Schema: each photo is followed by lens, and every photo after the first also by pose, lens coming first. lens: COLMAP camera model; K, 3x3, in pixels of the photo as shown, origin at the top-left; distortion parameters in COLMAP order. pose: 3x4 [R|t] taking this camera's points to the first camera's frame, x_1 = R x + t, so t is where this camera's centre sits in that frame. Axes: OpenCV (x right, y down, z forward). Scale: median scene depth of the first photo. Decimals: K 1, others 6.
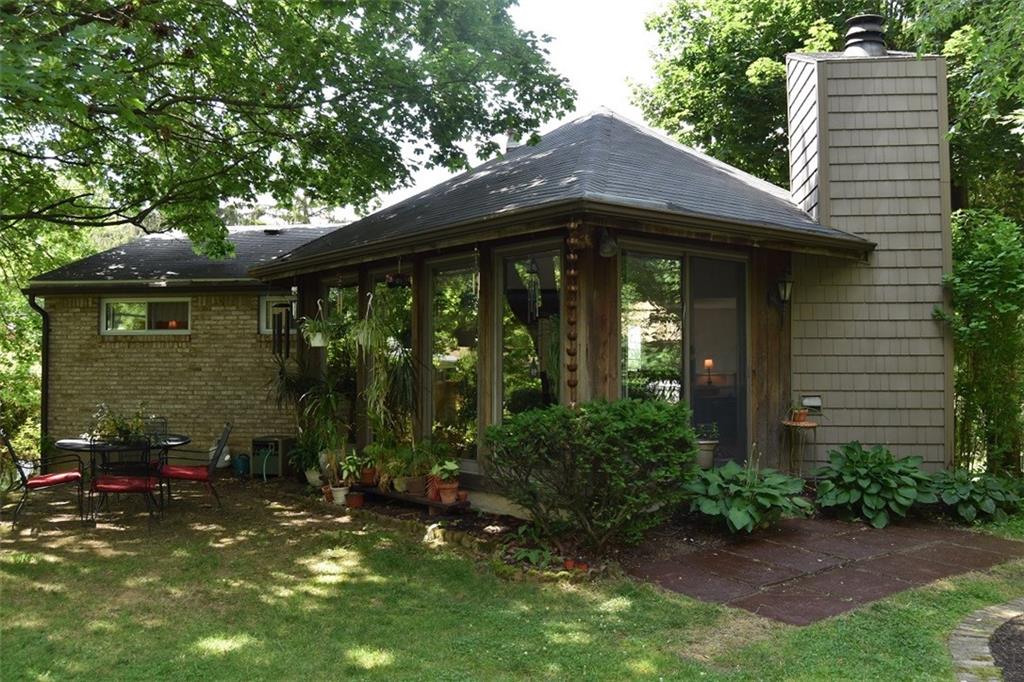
lens RADIAL K [[903.2, 0, 510.7], [0, 903.2, 342.3], [0, 0, 1]] dist [-0.077019, -0.005258]
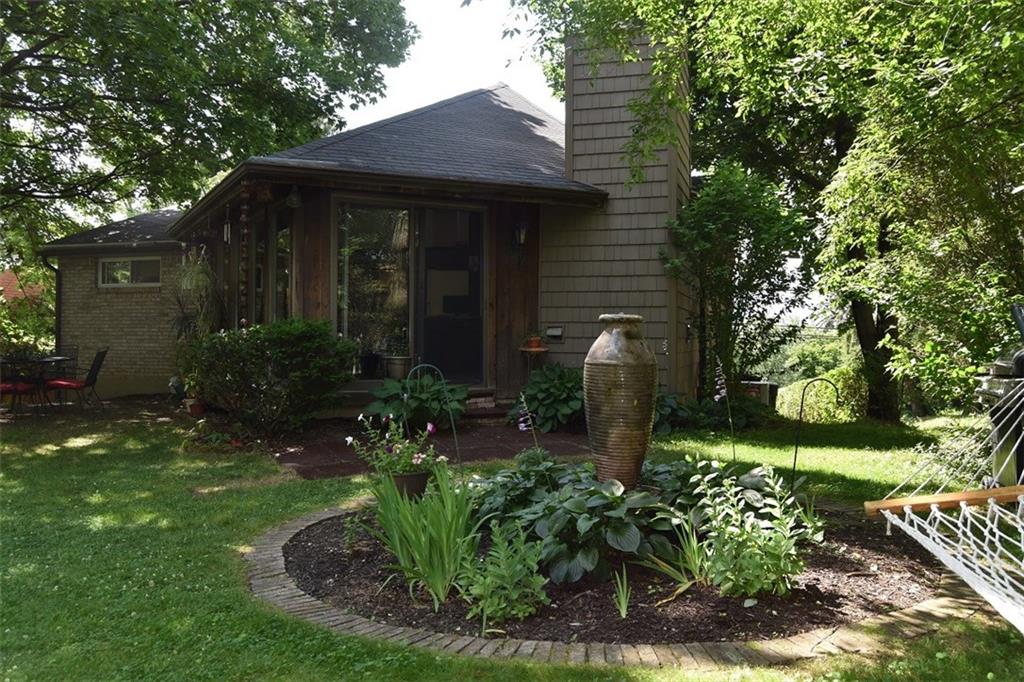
lens RADIAL K [[862.0, 0, 516.6], [0, 862.0, 337.9], [0, 0, 1]] dist [-0.065104, 0.002237]
pose [[0.986545, 0.003914, -0.163442, 0.471911], [0.001015, 0.999547, 0.030063, 0.040962], [0.163486, -0.029824, 0.986095, -0.109880]]
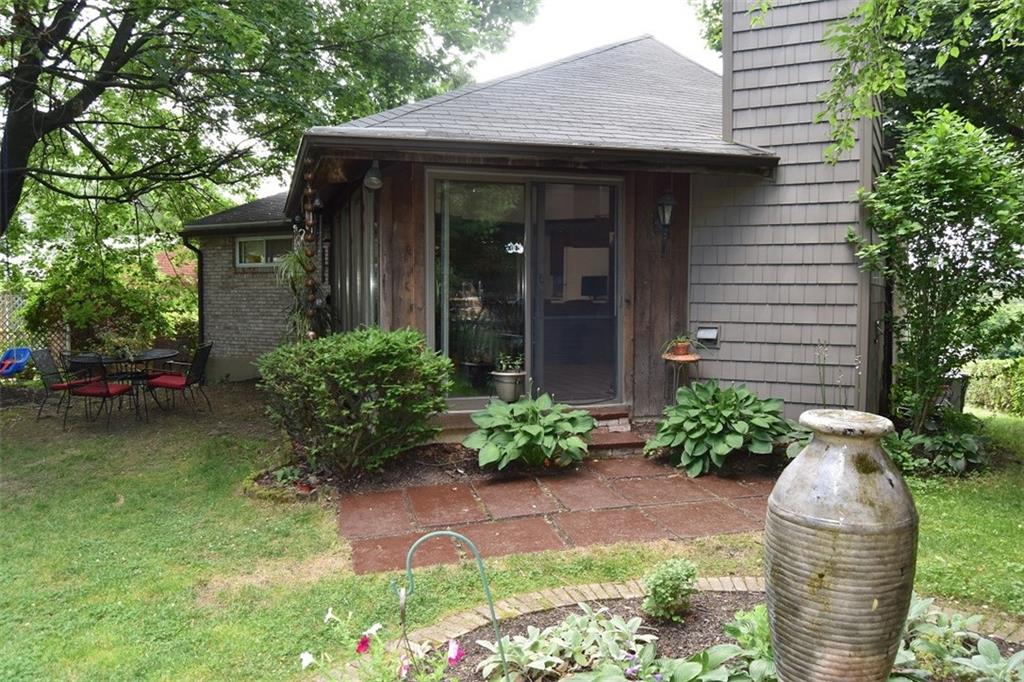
lens RADIAL K [[797.0, 0, 520.1], [0, 797.0, 339.9], [0, 0, 1]] dist [-0.080293, 0.020847]
pose [[0.939117, 0.021792, -0.342905, 0.437586], [0.009159, 0.996045, 0.088382, -0.001969], [0.343475, -0.086142, 0.935203, 0.162724]]
